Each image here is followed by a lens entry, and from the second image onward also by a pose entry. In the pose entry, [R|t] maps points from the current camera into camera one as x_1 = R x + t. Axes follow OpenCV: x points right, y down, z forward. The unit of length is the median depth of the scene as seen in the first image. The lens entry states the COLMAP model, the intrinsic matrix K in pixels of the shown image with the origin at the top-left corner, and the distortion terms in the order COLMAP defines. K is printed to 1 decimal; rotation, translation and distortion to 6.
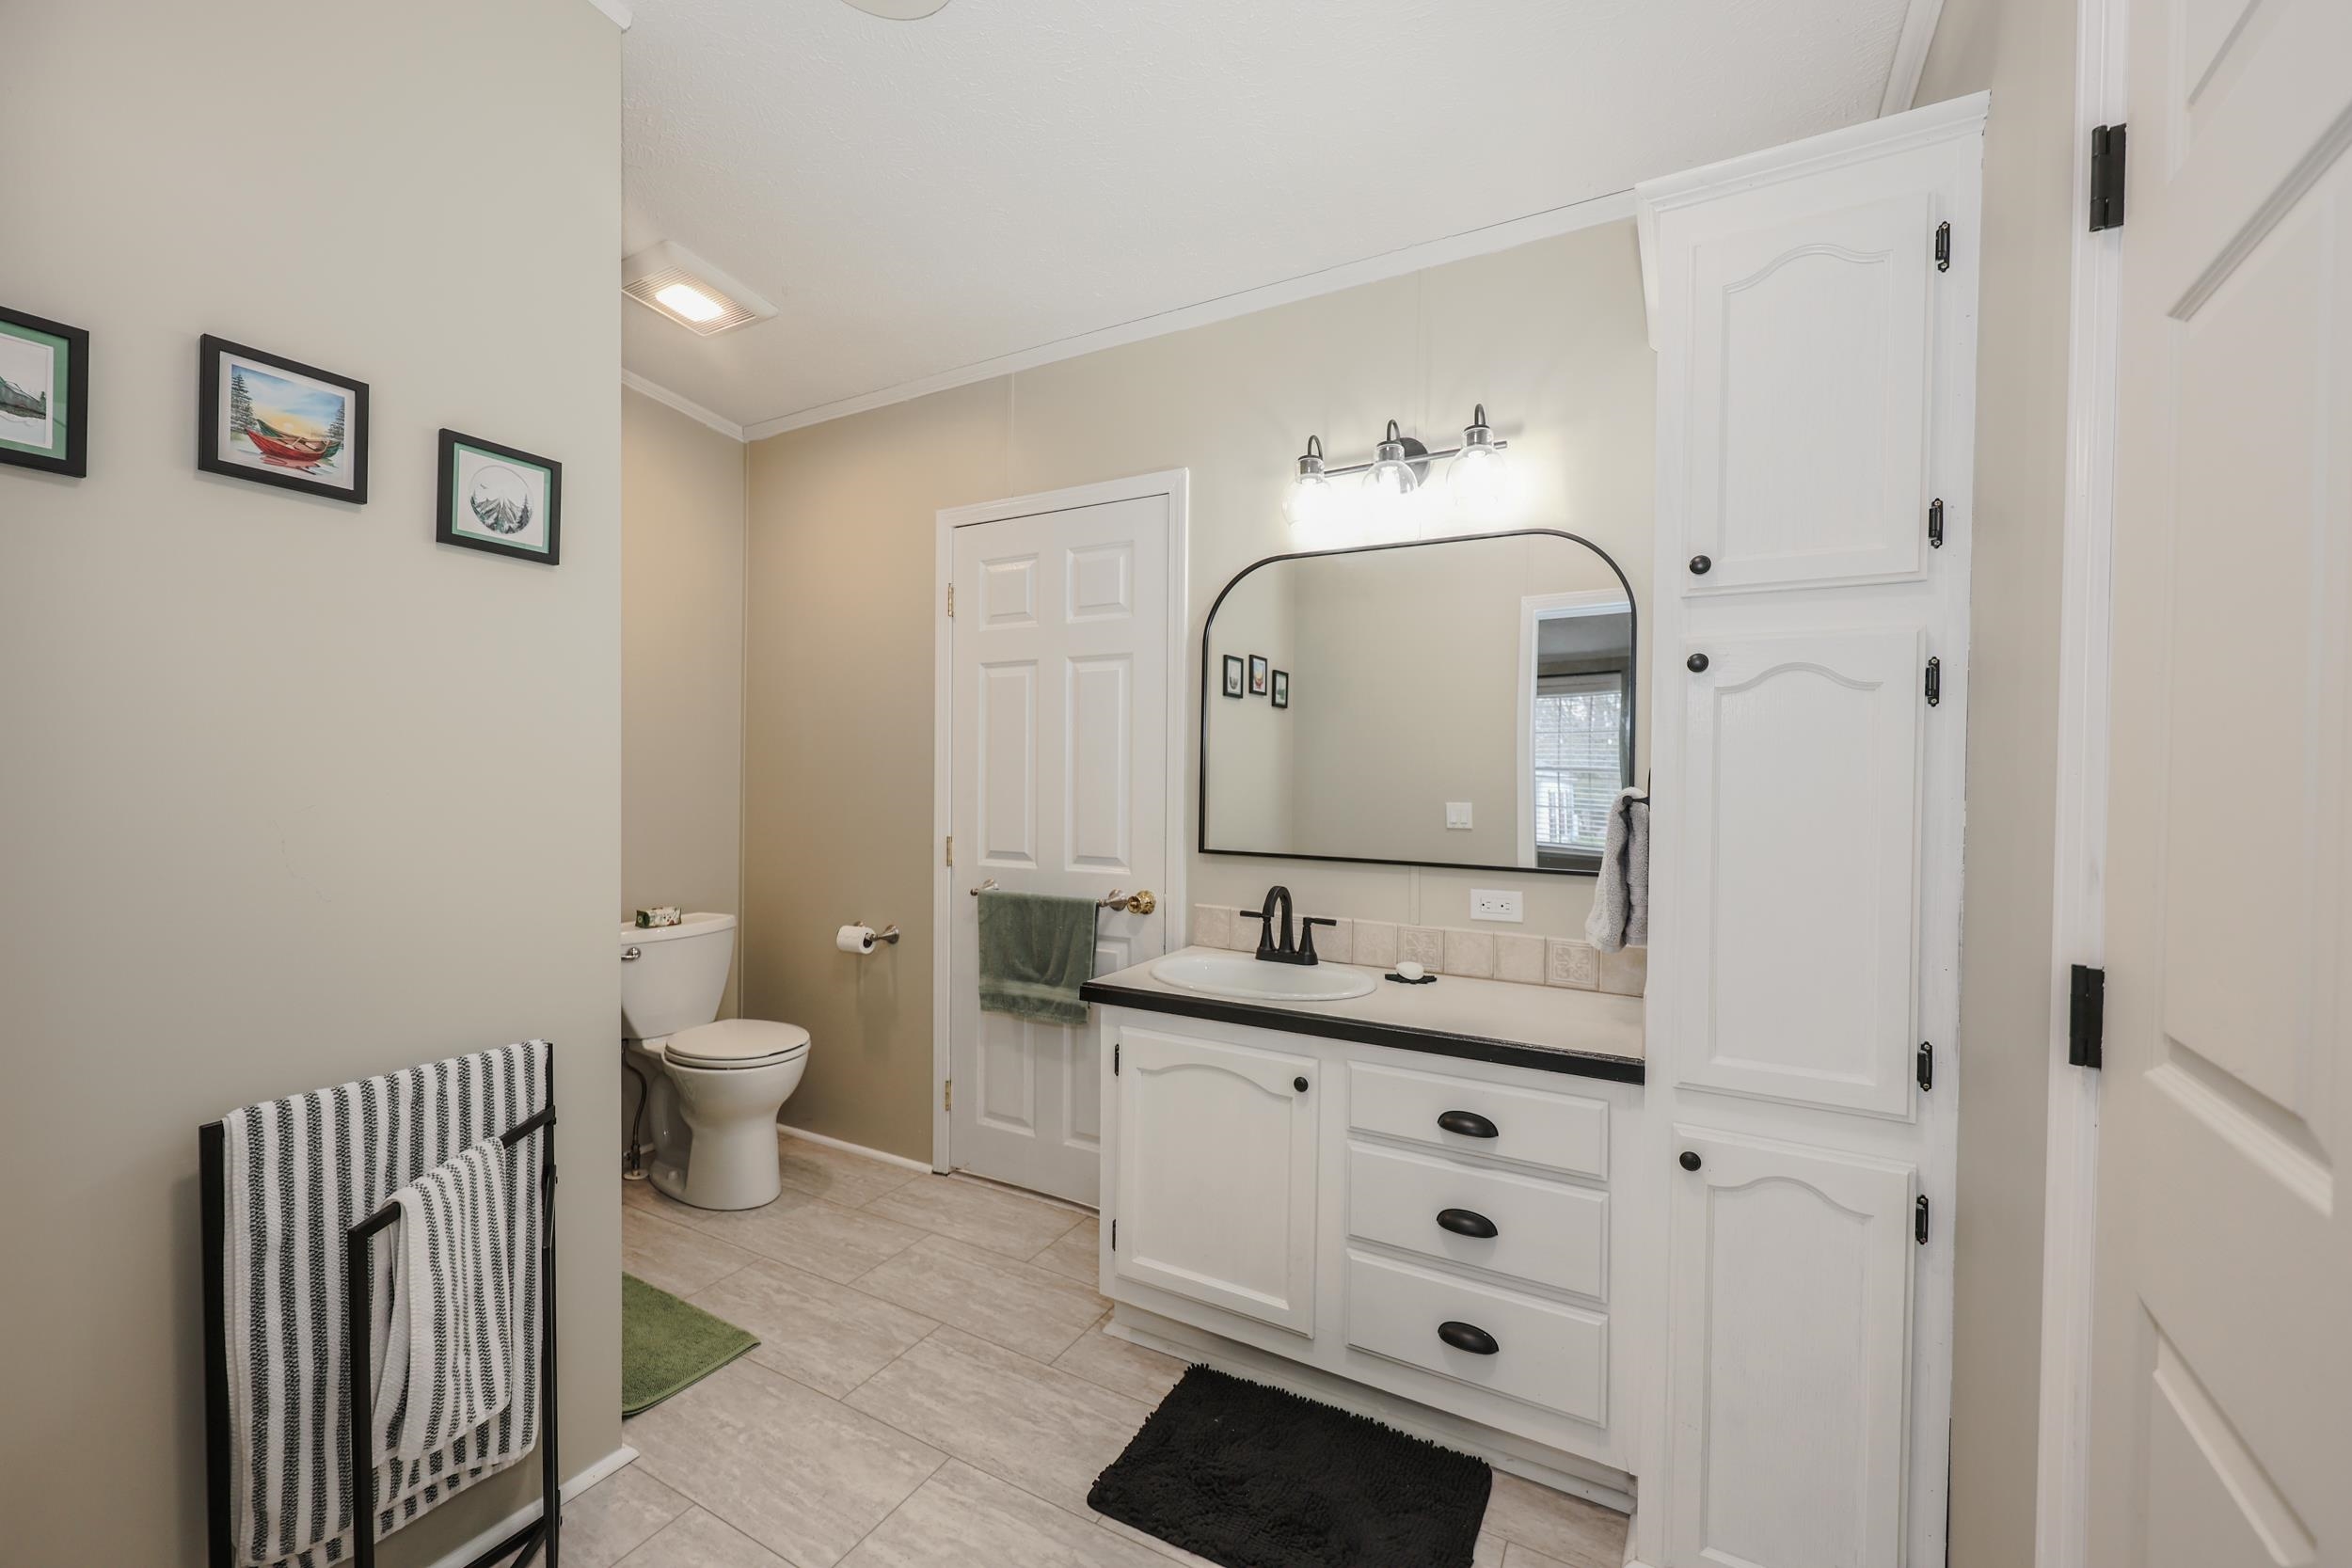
lens RADIAL K [[959.5, 0, 1186.8], [0, 959.5, 788.7], [0, 0, 1]] dist [0.002970, -0.000089]
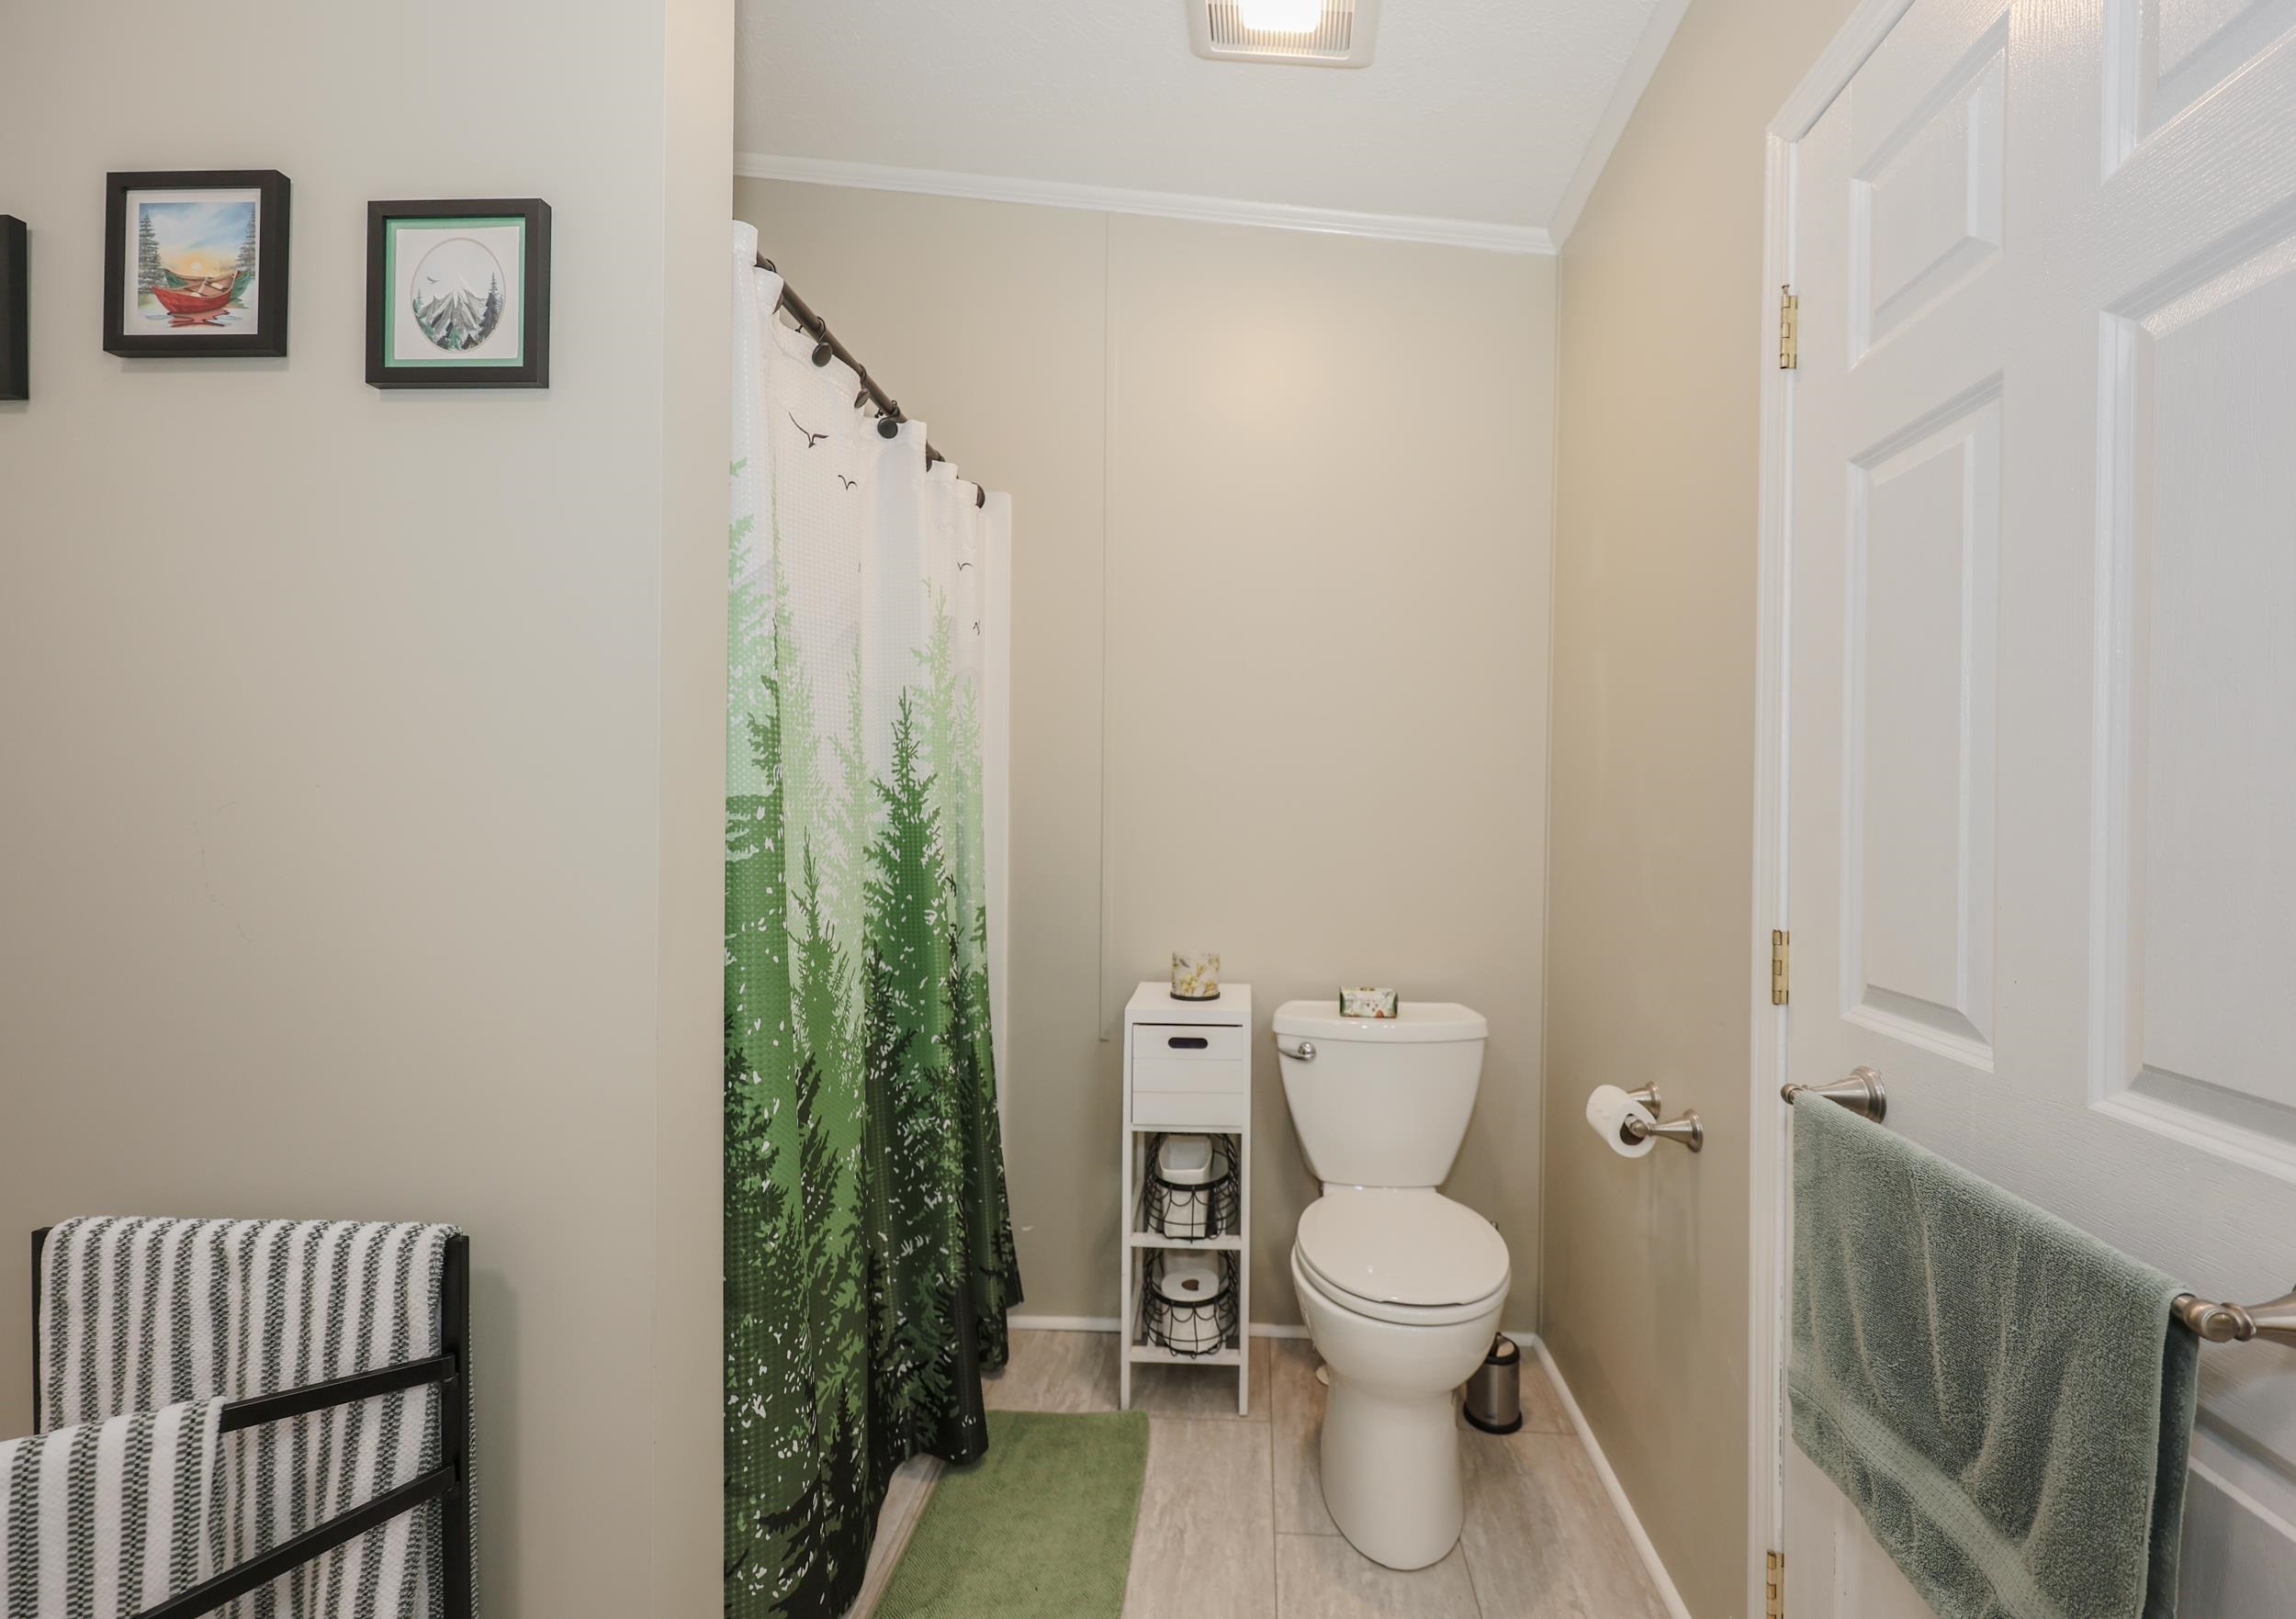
lens RADIAL K [[992.3, 0, 1155.3], [0, 992.3, 807.7], [0, 0, 1]] dist [-0.001666, 0.000123]
pose [[0.419386, -0.000100, -0.907808, 0.024156], [-0.016671, 0.999830, -0.007812, 0.014407], [0.907655, 0.018411, 0.419313, 1.141852]]
